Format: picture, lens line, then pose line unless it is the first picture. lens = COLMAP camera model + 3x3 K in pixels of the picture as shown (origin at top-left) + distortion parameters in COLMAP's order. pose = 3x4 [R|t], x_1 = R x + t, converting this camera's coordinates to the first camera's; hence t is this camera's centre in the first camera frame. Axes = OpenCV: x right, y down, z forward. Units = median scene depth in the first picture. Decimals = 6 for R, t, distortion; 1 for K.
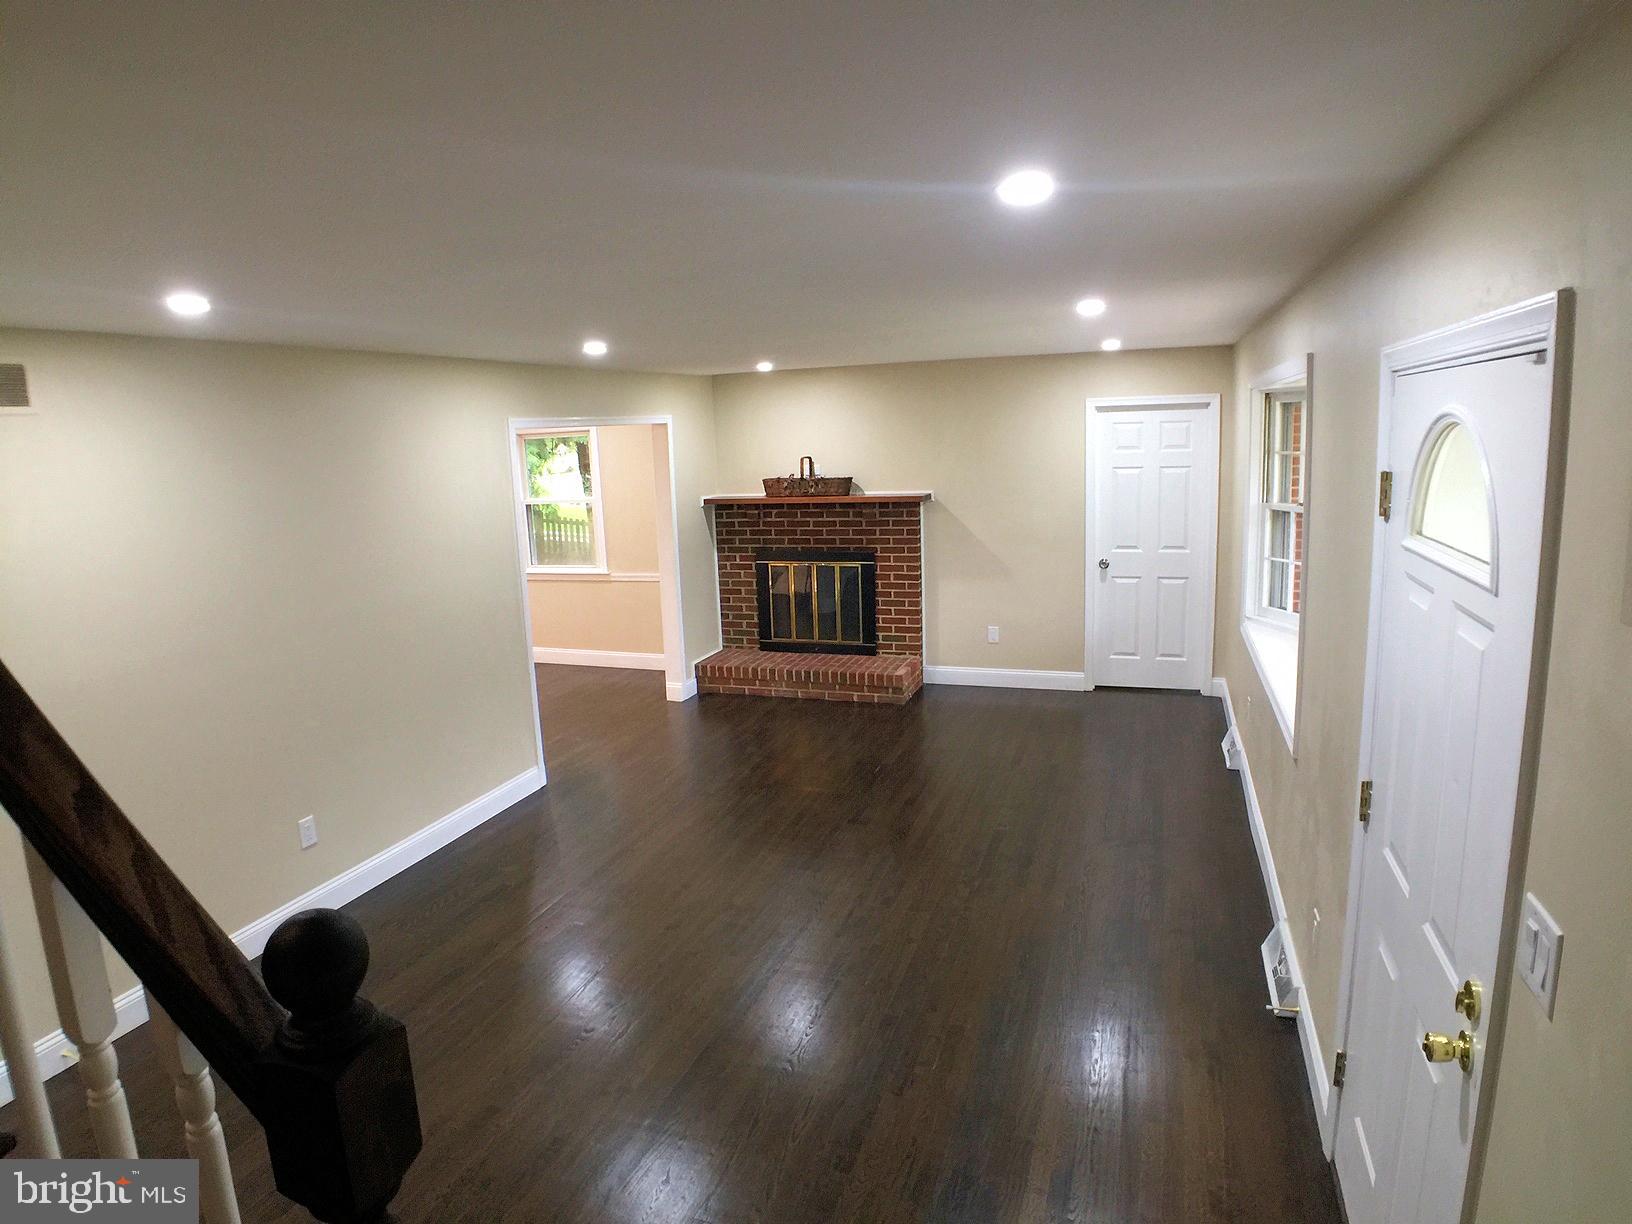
lens RADIAL K [[965.7, 0, 800.2], [0, 965.7, 597.5], [0, 0, 1]] dist [-0.089017, 0.017862]
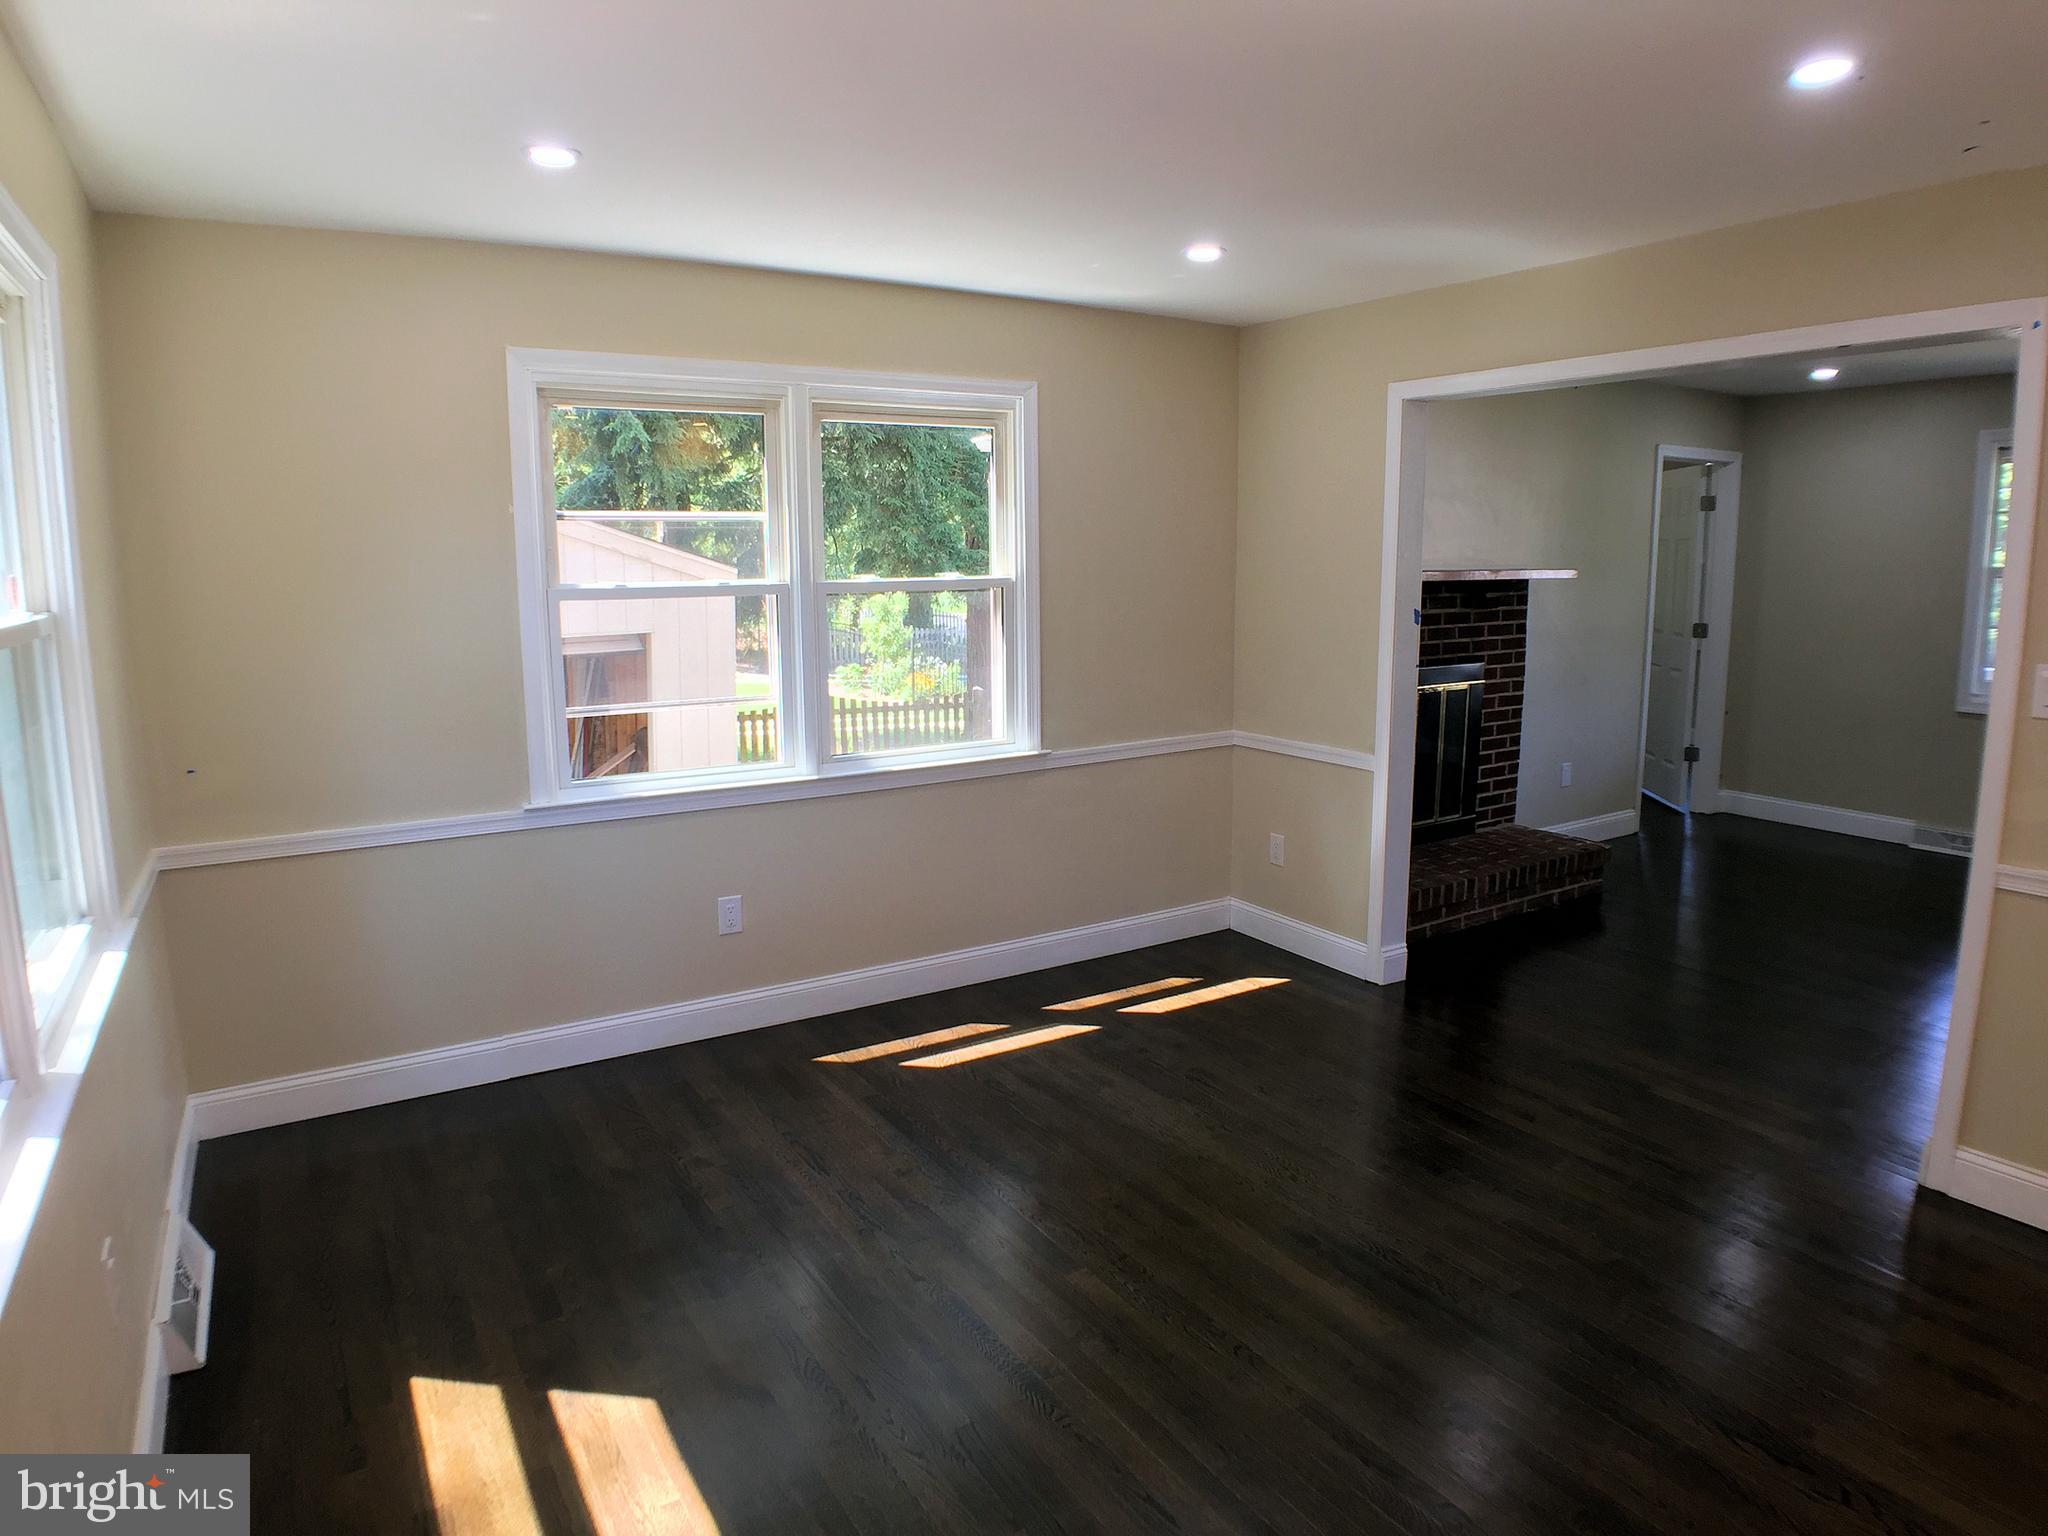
lens RADIAL K [[1211.9, 0, 1004.2], [0, 1211.9, 749.7], [0, 0, 1]] dist [-0.089017, 0.017862]
pose [[0.629875, -0.090991, 0.771348, -0.703794], [0.119058, 0.992688, 0.019879, -0.043705], [-0.767517, 0.079314, 0.636103, 0.752489]]
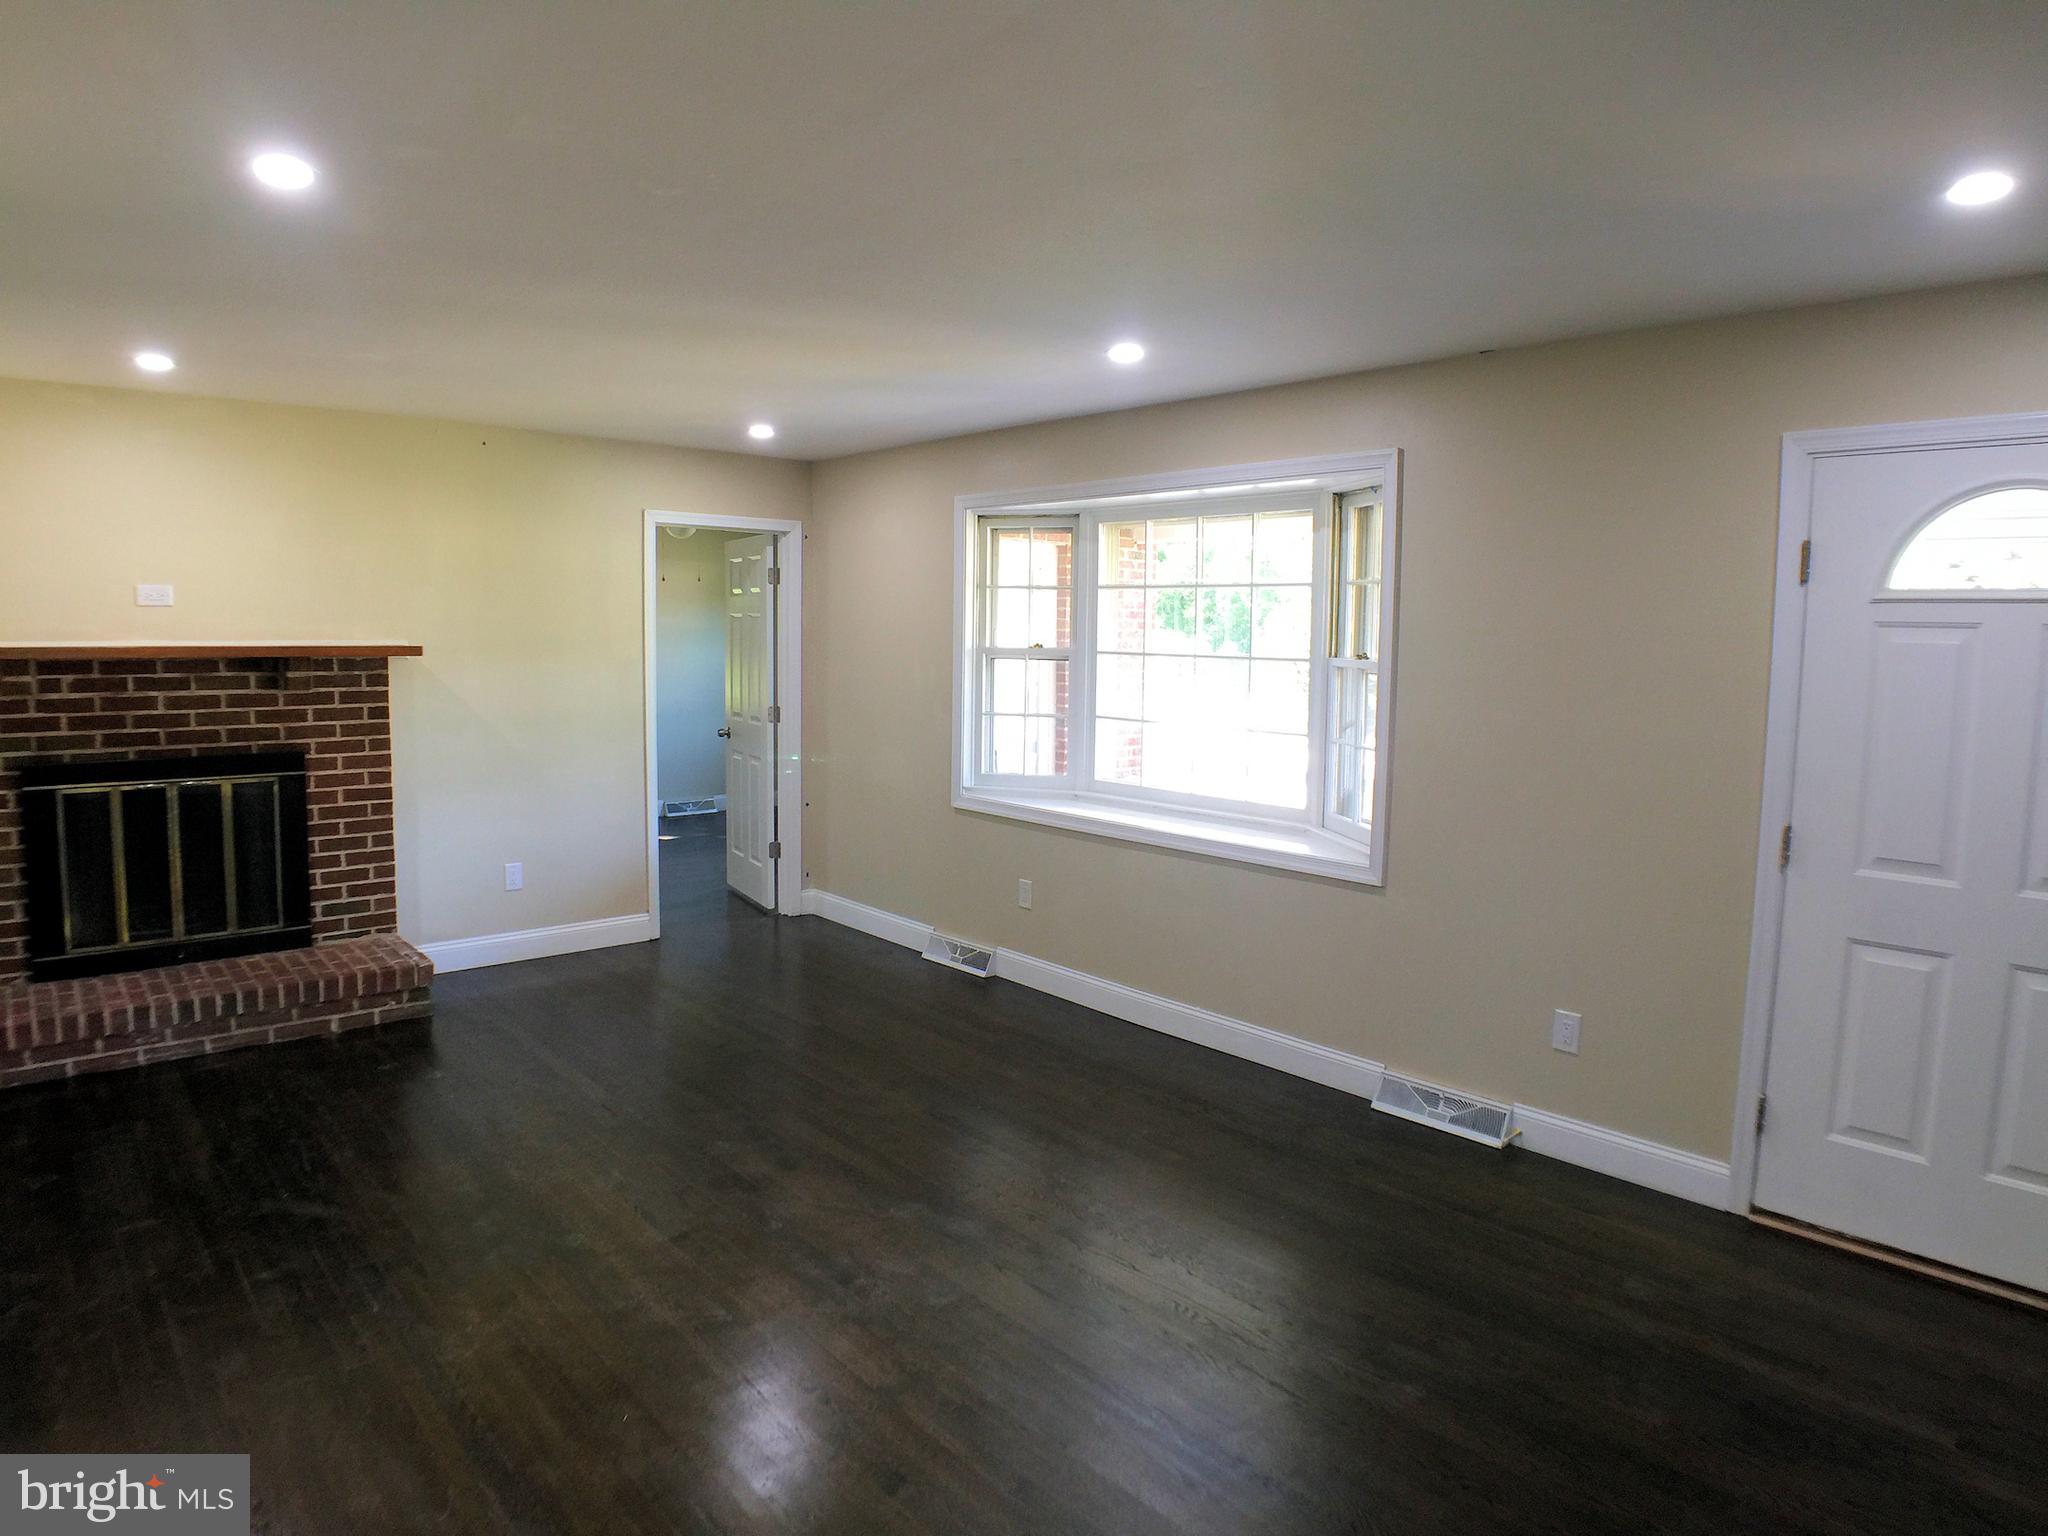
lens RADIAL K [[1211.9, 0, 1004.2], [0, 1211.9, 749.7], [0, 0, 1]] dist [-0.089017, 0.017862]
pose [[0.479118, -0.038604, 0.876901, -0.309788], [0.114467, 0.993249, -0.018816, 0.008478], [-0.870255, 0.109392, 0.480302, 0.345153]]
